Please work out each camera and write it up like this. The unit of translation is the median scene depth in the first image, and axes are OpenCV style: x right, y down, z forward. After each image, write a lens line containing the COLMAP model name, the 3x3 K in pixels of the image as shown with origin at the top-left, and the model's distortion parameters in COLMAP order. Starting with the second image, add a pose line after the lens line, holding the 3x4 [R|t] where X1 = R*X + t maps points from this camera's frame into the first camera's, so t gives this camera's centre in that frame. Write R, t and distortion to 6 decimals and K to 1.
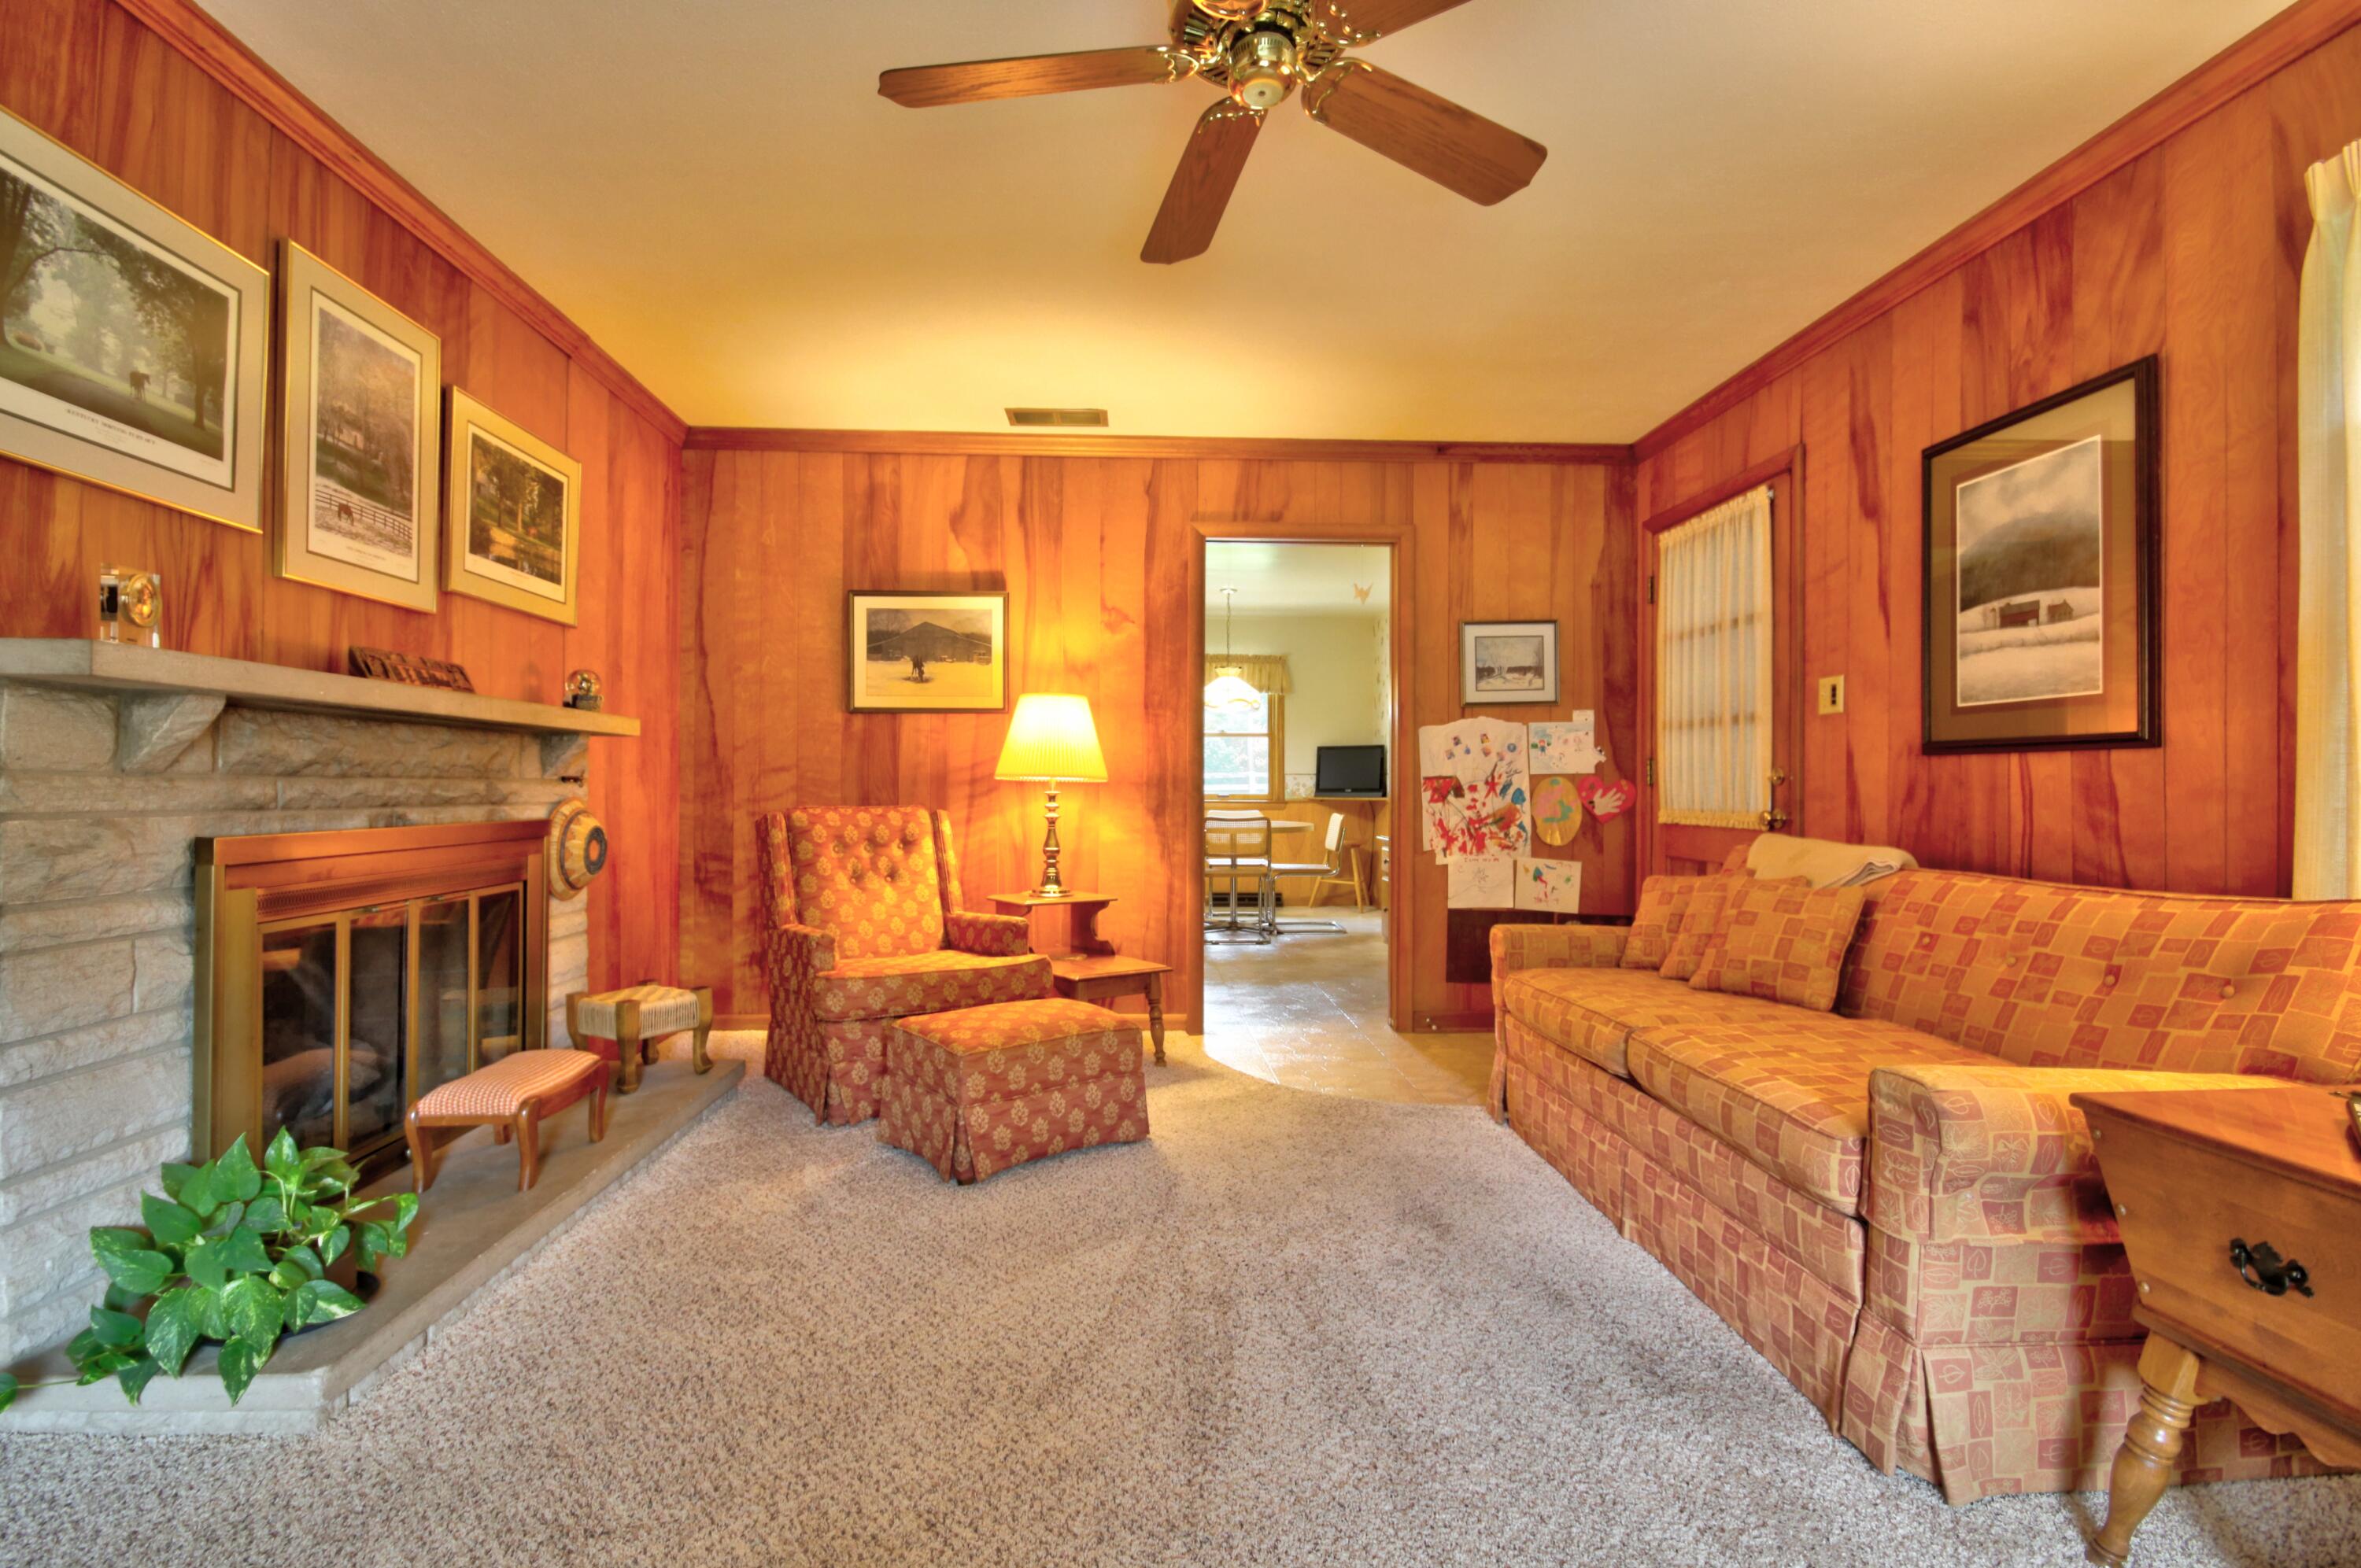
lens RADIAL K [[1110.7, 0, 1180.5], [0, 1110.7, 784.0], [0, 0, 1]] dist [-0.001068, -0.007008]
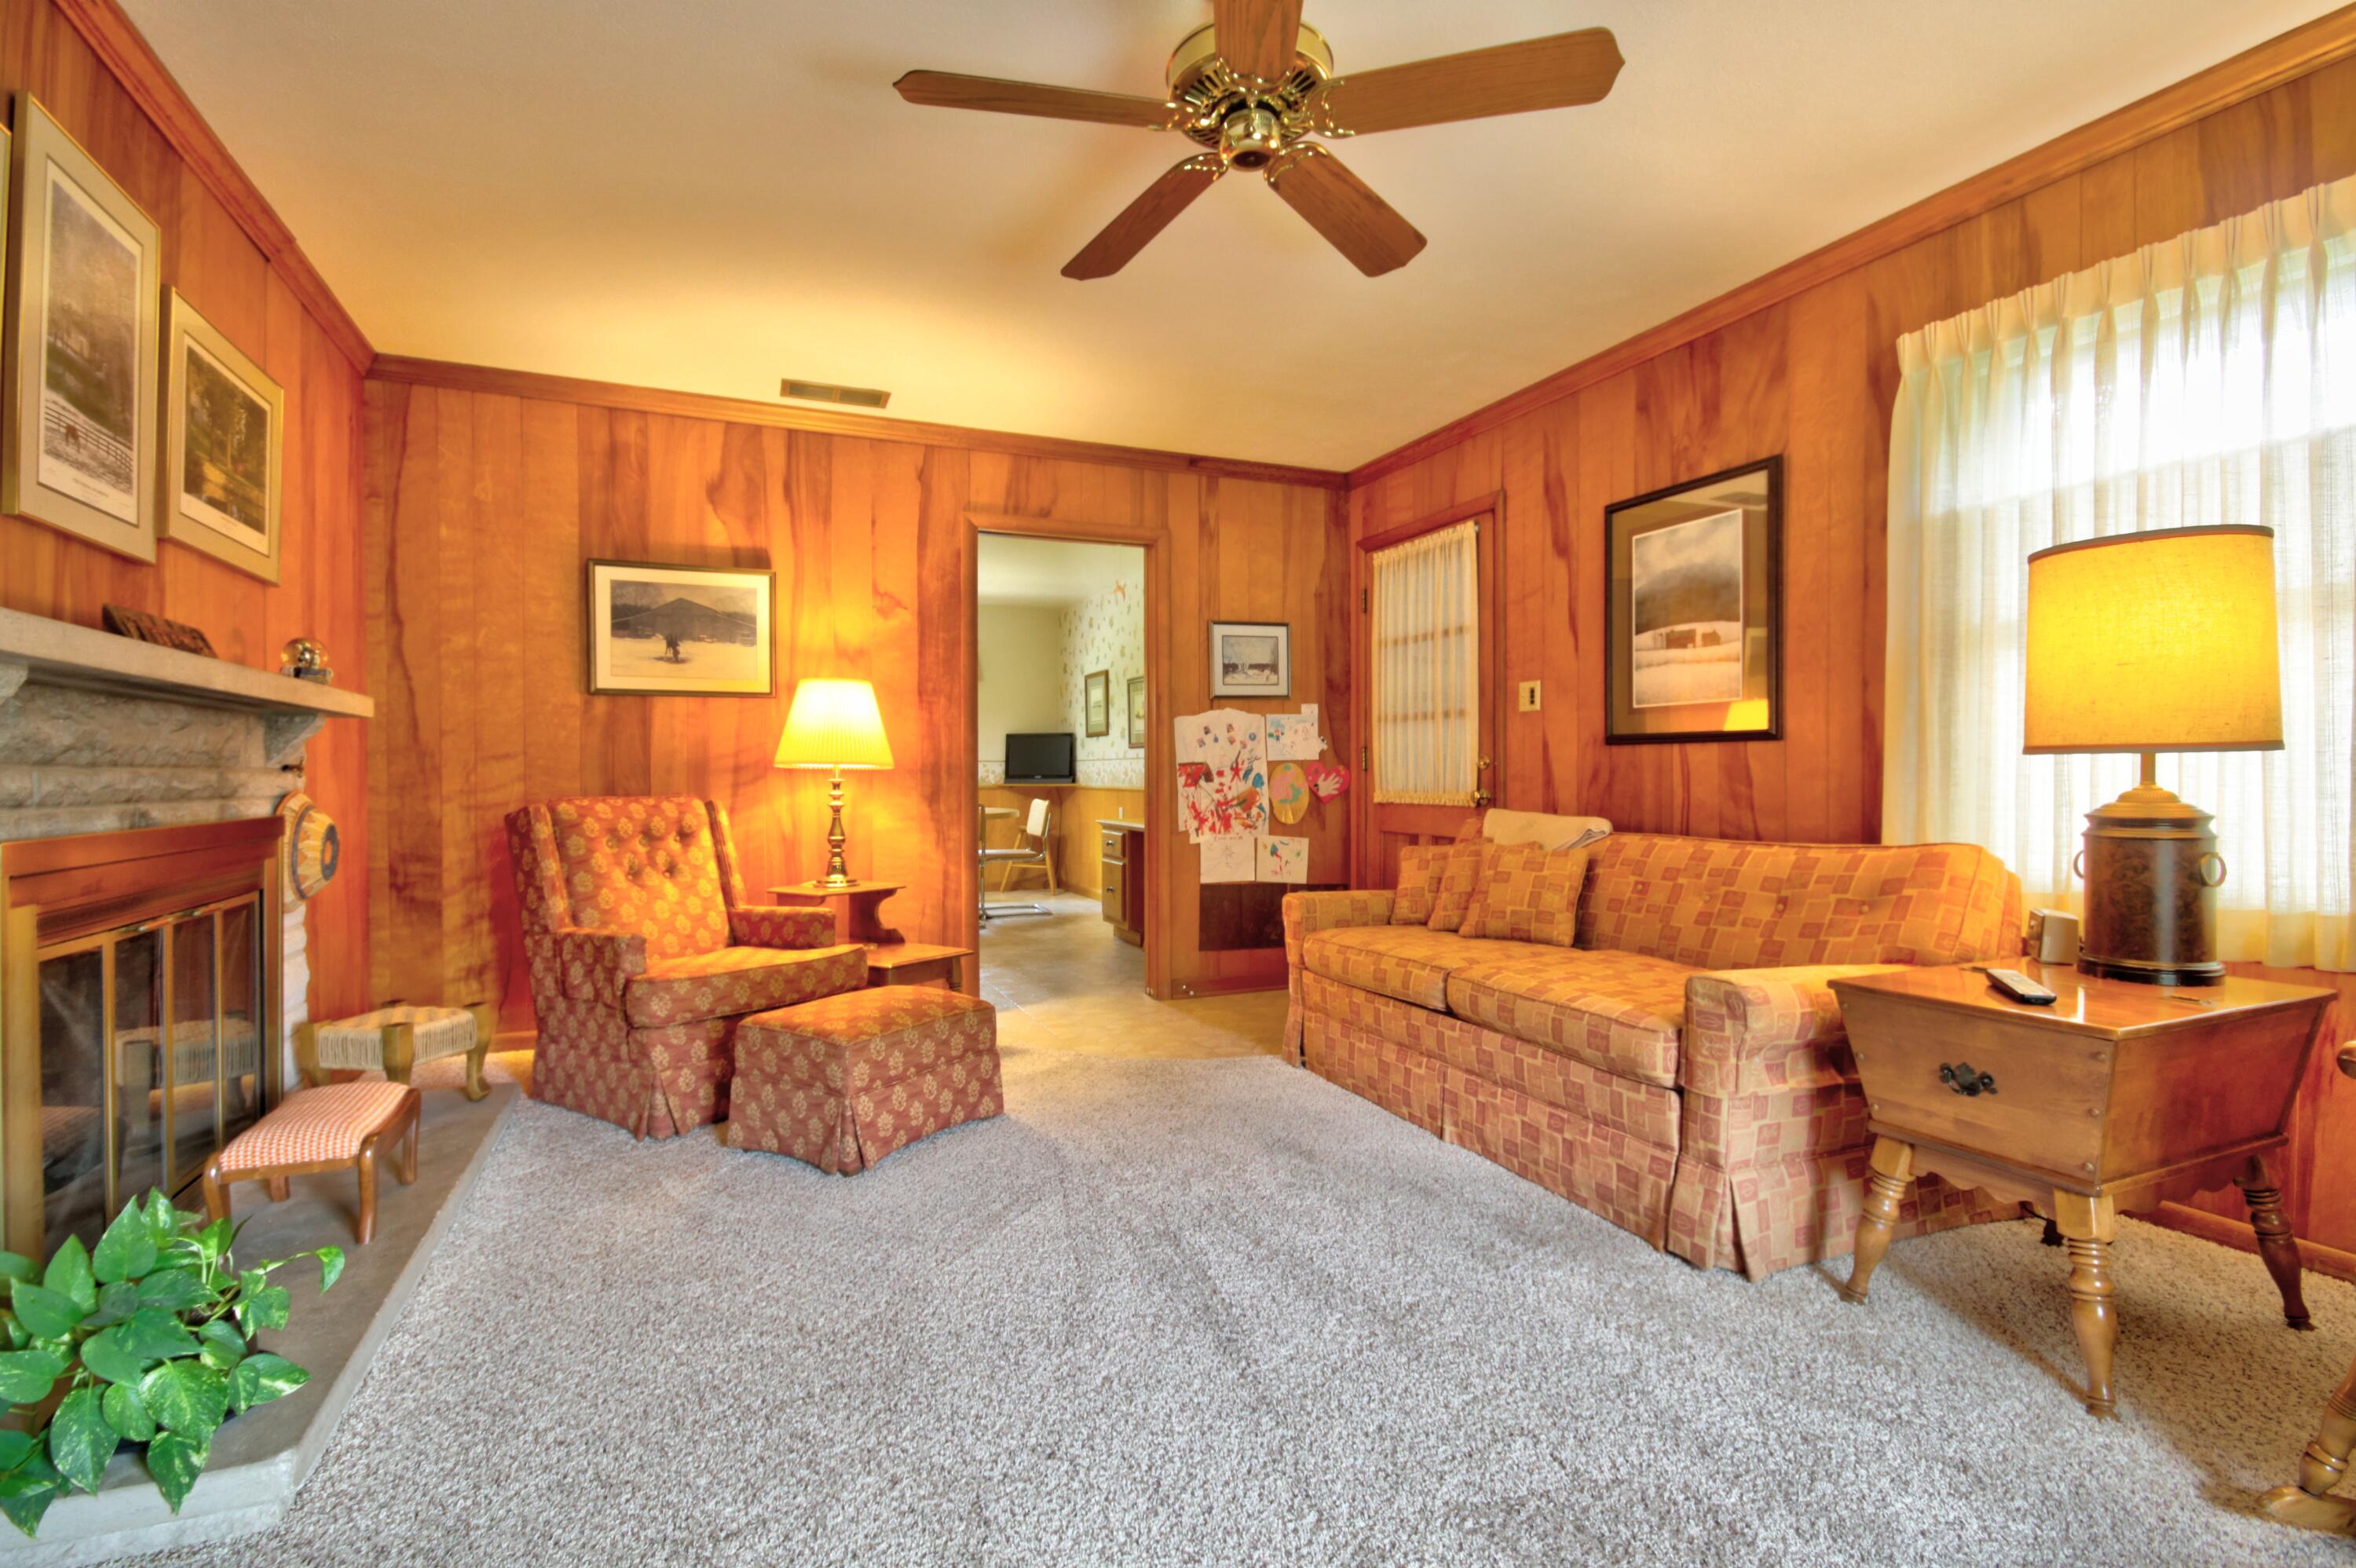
lens RADIAL K [[1116.2, 0, 1178.0], [0, 1116.2, 784.0], [0, 0, 1]] dist [0.002376, -0.010659]
pose [[0.934476, -0.008986, 0.355913, -0.253242], [0.004941, 0.999912, 0.012274, 0.000629], [-0.355992, -0.009711, 0.934439, -0.029527]]
